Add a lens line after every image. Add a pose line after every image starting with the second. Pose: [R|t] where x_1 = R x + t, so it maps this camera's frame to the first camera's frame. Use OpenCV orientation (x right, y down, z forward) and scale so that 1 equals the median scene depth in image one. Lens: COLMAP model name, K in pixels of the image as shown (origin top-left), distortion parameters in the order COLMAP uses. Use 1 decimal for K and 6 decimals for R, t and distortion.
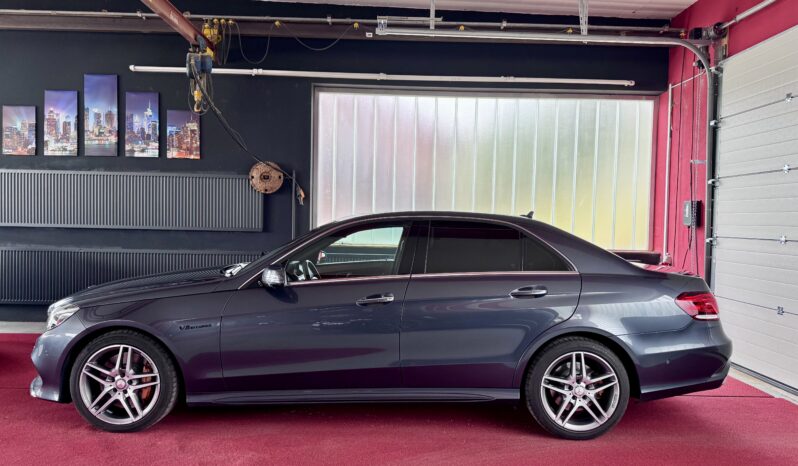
lens RADIAL K [[575.1, 0, 396.1], [0, 575.1, 233.8], [0, 0, 1]] dist [0.028113, -0.027674]
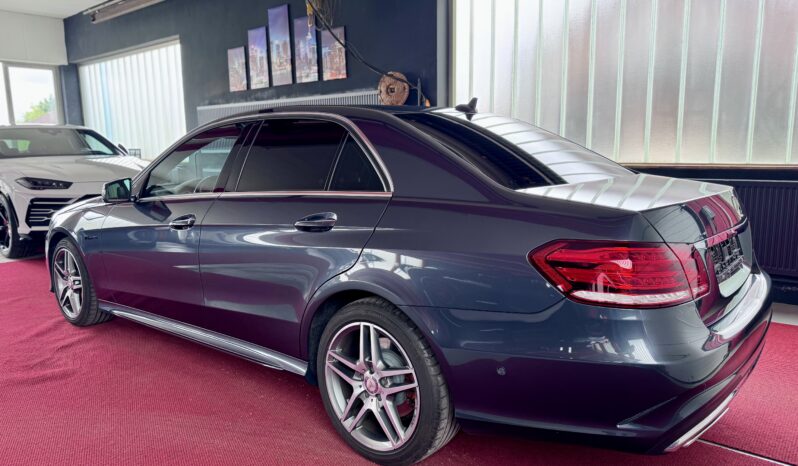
lens RADIAL K [[575.1, 0, 397.9], [0, 575.1, 238.2], [0, 0, 1]] dist [0.028113, -0.027674]
pose [[0.759344, 0.070100, -0.646902, 0.381711], [0.016867, 0.991725, 0.127265, 0.017889], [0.650471, -0.107550, 0.751878, 0.292181]]
